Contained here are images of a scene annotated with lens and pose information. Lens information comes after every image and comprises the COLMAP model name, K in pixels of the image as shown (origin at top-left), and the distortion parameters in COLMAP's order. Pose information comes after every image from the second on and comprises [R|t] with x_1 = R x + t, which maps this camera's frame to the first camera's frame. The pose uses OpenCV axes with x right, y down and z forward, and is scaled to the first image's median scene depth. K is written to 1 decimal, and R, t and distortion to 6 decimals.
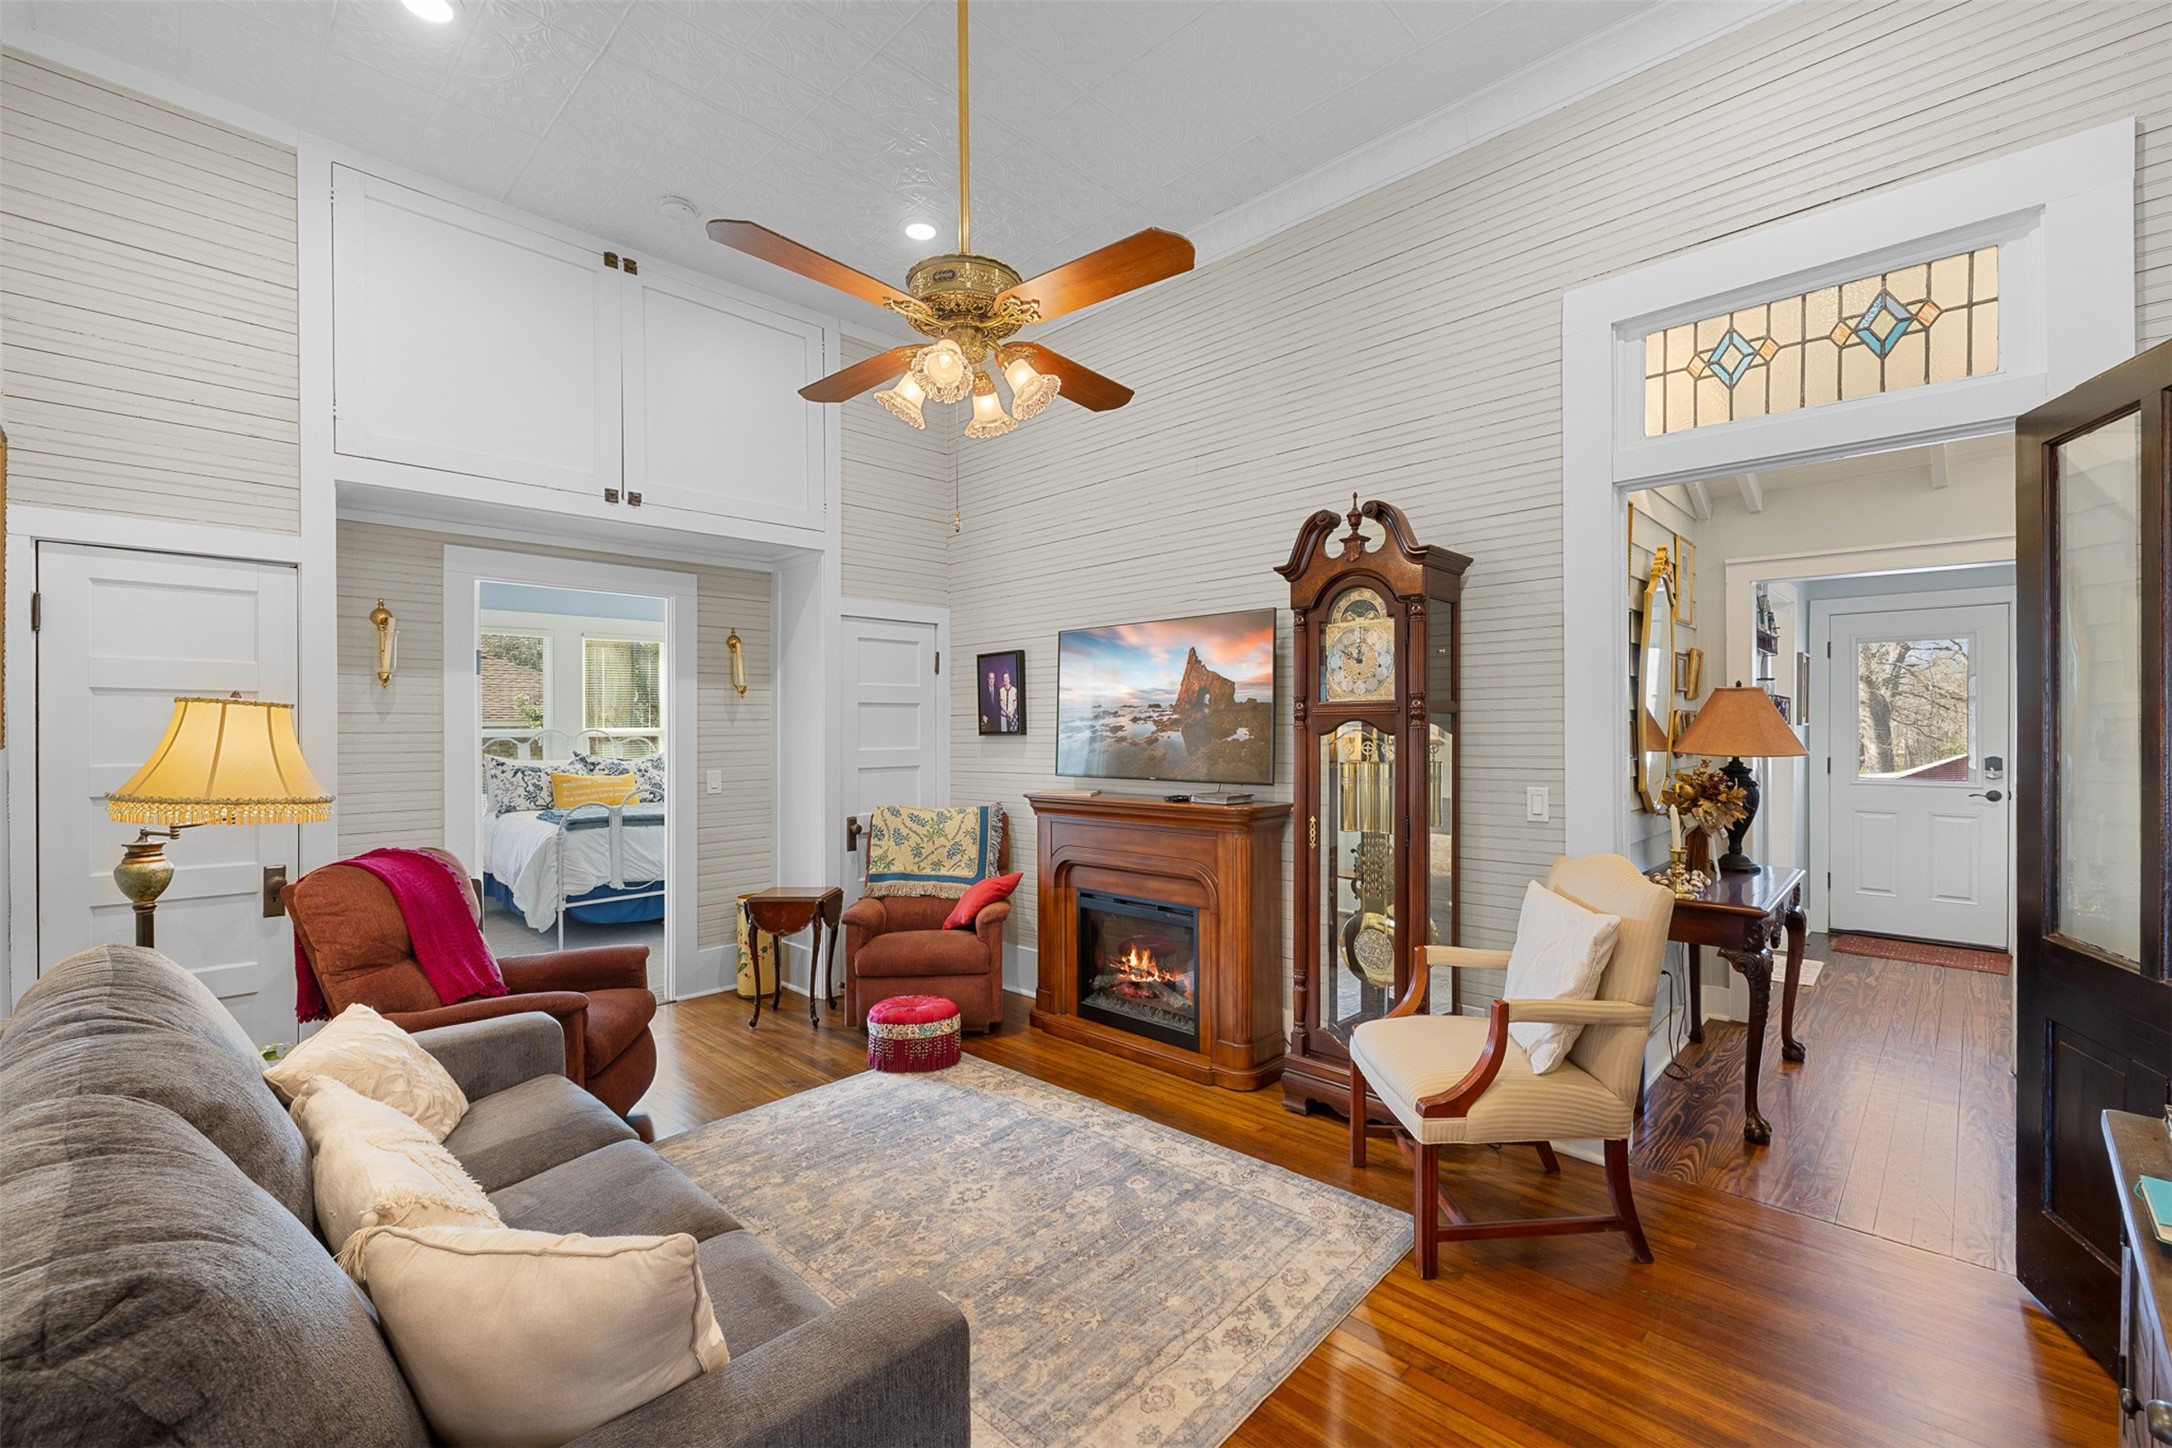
lens RADIAL K [[907.8, 0, 1084.1], [0, 907.8, 720.1], [0, 0, 1]] dist [-0.000923, -0.000077]
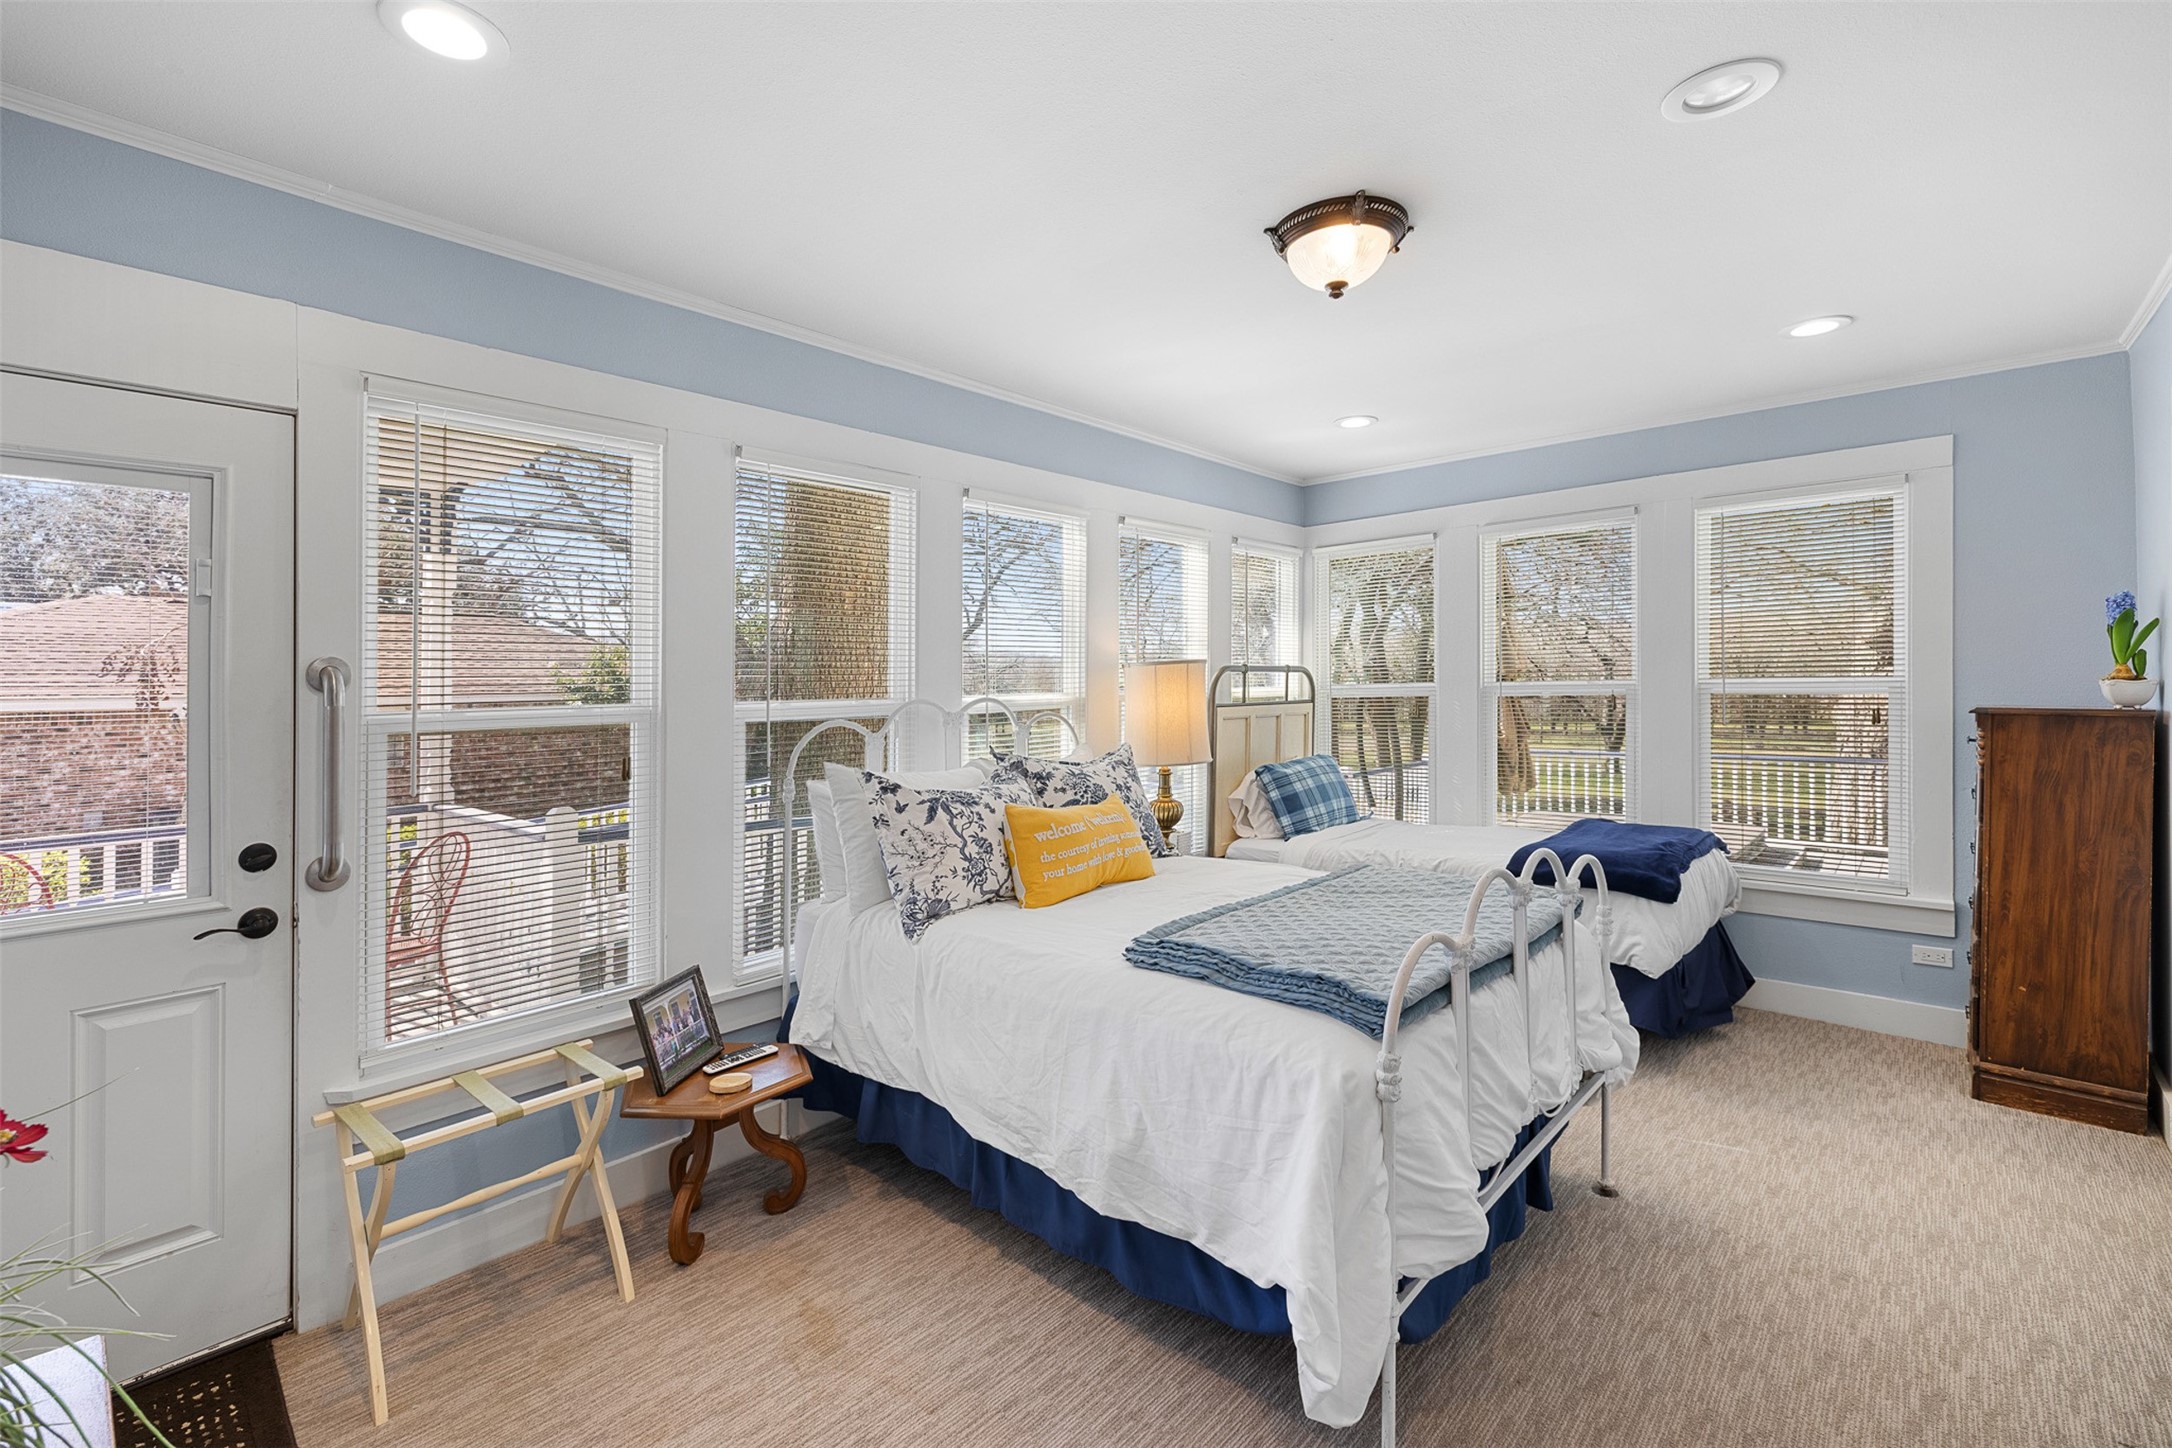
lens RADIAL K [[913.7, 0, 1085.3], [0, 913.7, 709.6], [0, 0, 1]] dist [0.000573, 0.000062]
pose [[0.999254, -0.010380, 0.037209, -0.879111], [0.009506, 0.999676, 0.023603, 0.010910], [-0.037442, -0.023231, 0.999029, 0.935762]]
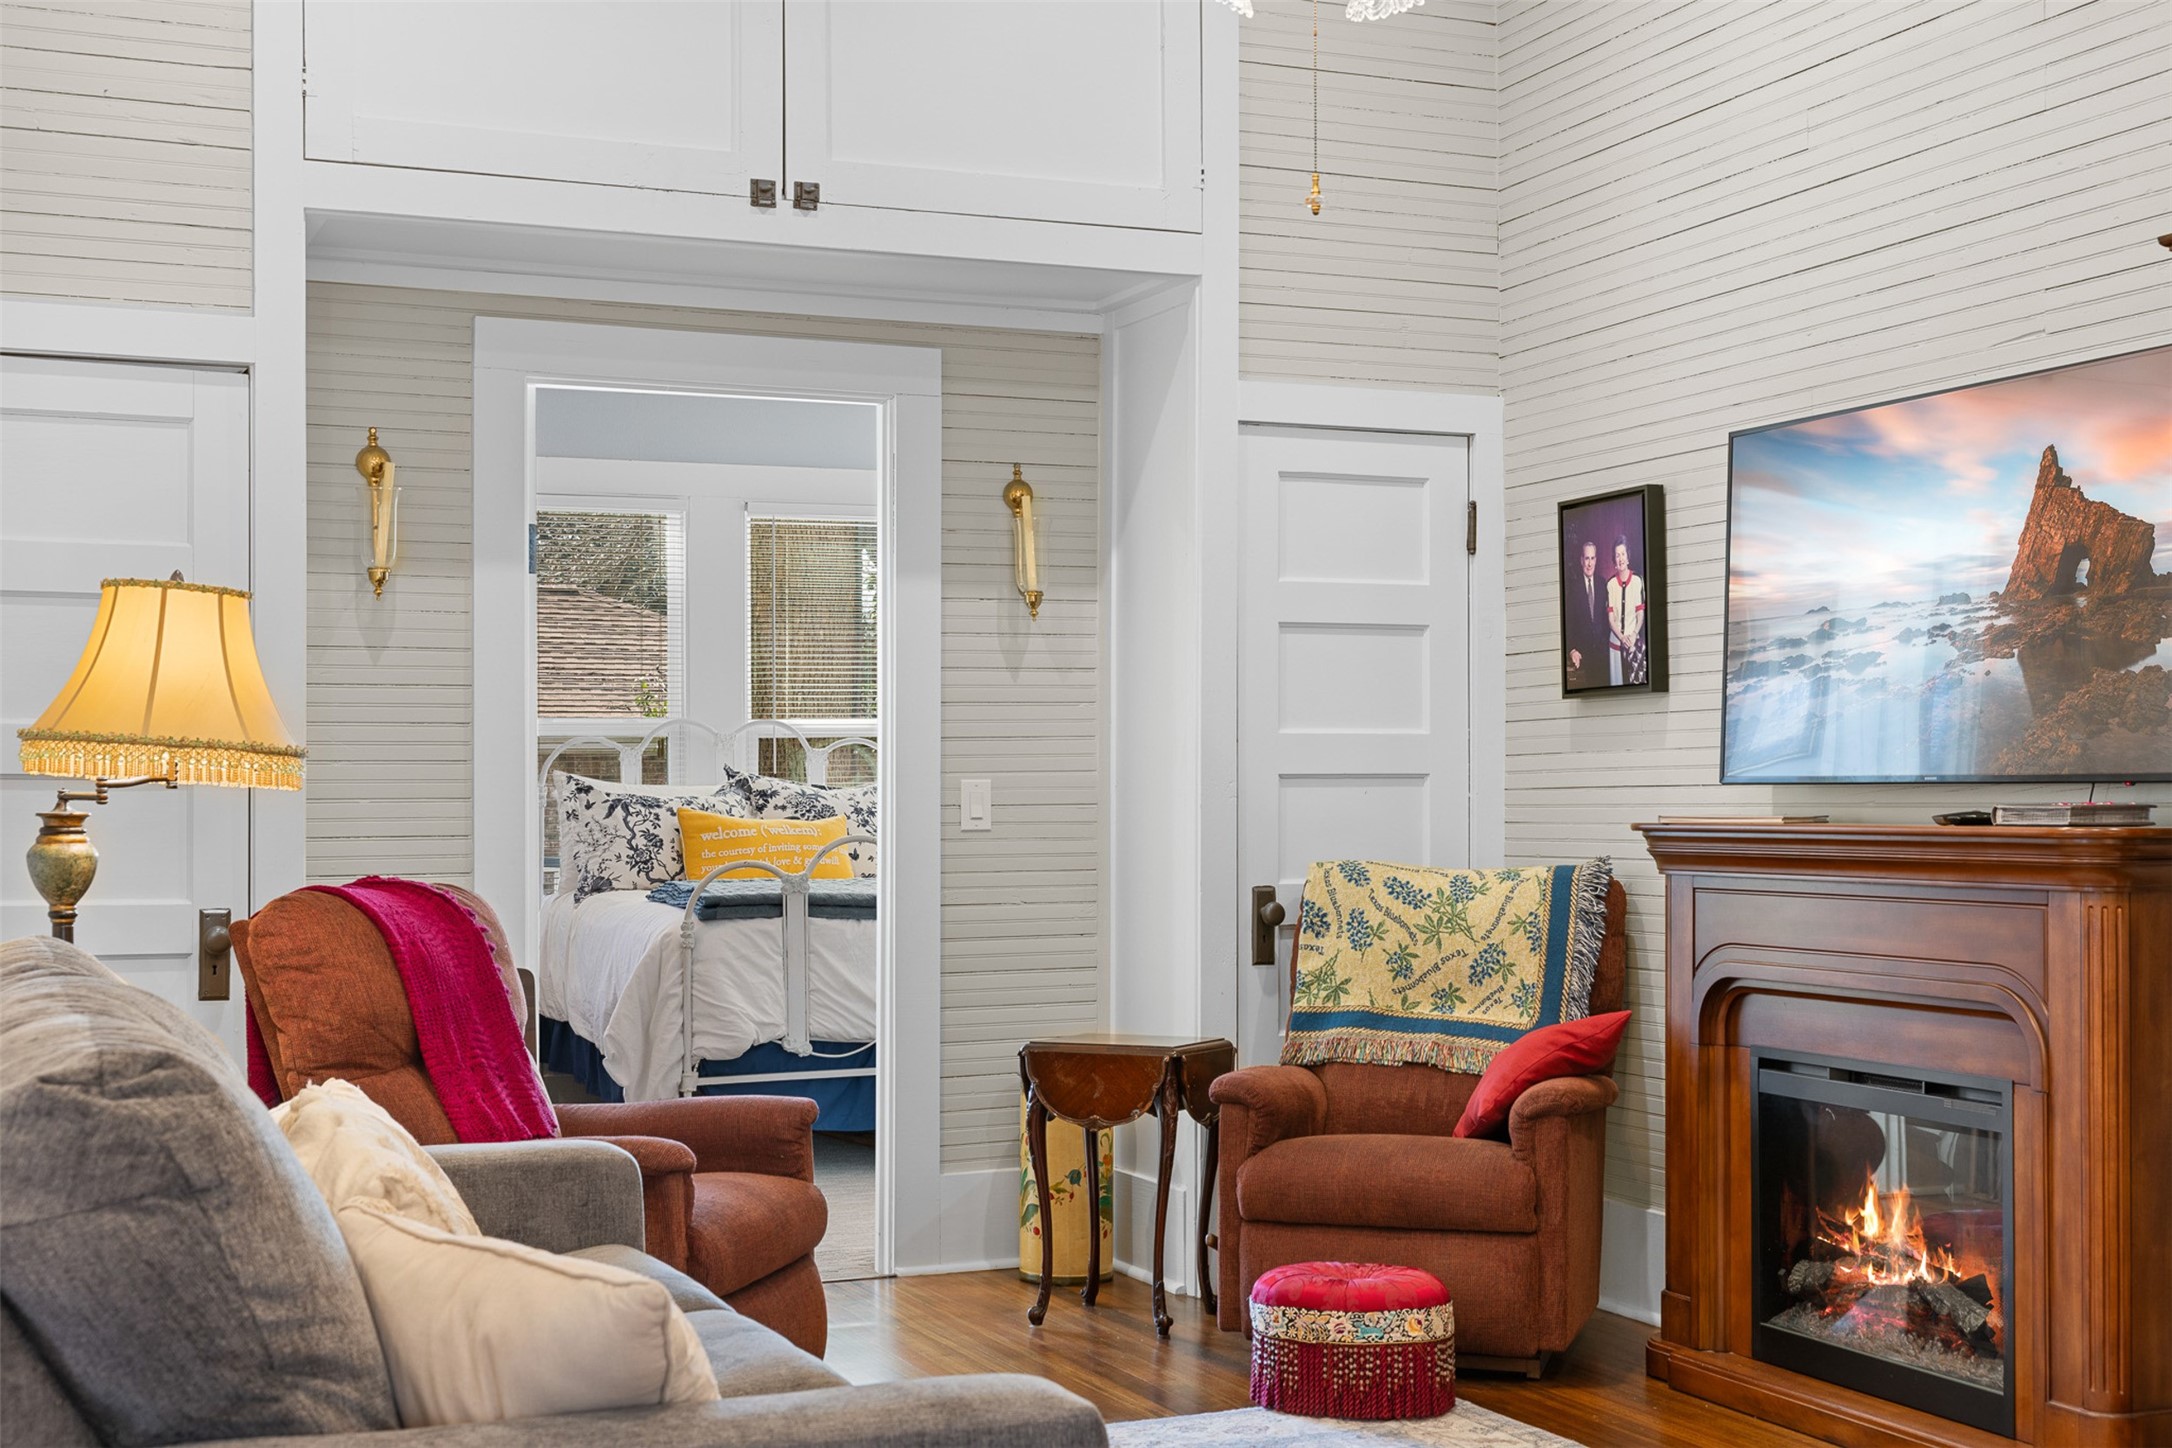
lens RADIAL K [[2630.9, 0, 1086.0], [0, 2630.9, 724.0], [0, 0, 1]] dist [-0.007275, 0.003167]
pose [[0.923256, -0.005627, -0.384143, 0.164467], [0.000587, 0.999912, -0.013235, 0.051035], [0.384184, 0.011994, 0.923179, -0.211855]]
